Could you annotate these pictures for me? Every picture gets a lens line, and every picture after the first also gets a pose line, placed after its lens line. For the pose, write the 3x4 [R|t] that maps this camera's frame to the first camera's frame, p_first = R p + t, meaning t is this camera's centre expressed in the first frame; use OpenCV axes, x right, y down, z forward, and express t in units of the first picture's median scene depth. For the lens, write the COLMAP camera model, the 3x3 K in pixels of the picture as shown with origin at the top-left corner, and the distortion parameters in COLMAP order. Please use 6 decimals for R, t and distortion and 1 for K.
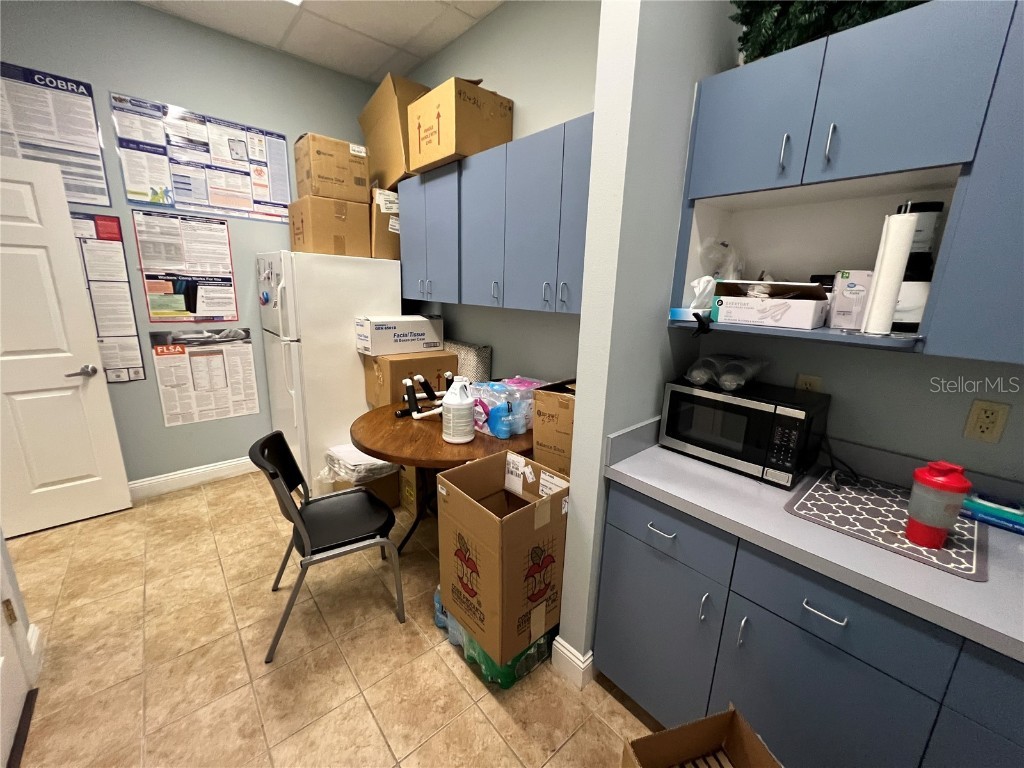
lens RADIAL K [[409.0, 0, 512.0], [0, 409.0, 384.0], [0, 0, 1]] dist [0.000636, 0.000490]
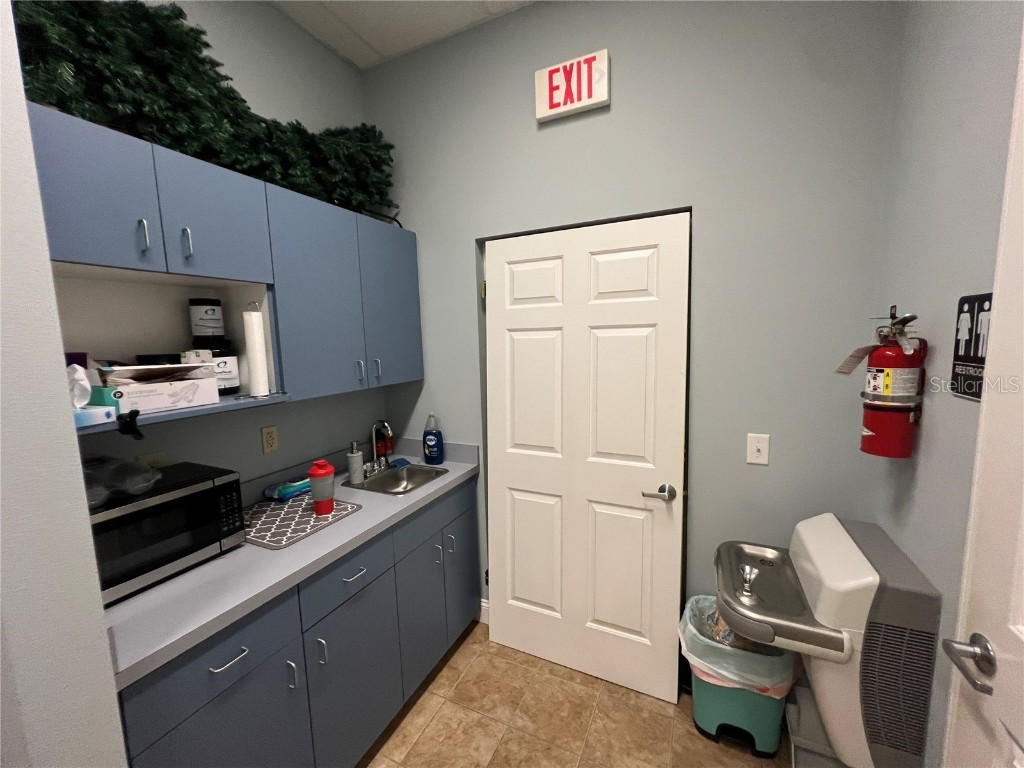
lens RADIAL K [[409.0, 0, 512.0], [0, 409.0, 384.0], [0, 0, 1]] dist [0.000636, 0.000490]
pose [[-0.405728, -0.119942, 0.906090, -0.585720], [0.234113, 0.944642, 0.229876, -0.243199], [-0.883502, 0.305395, -0.355187, 0.651341]]
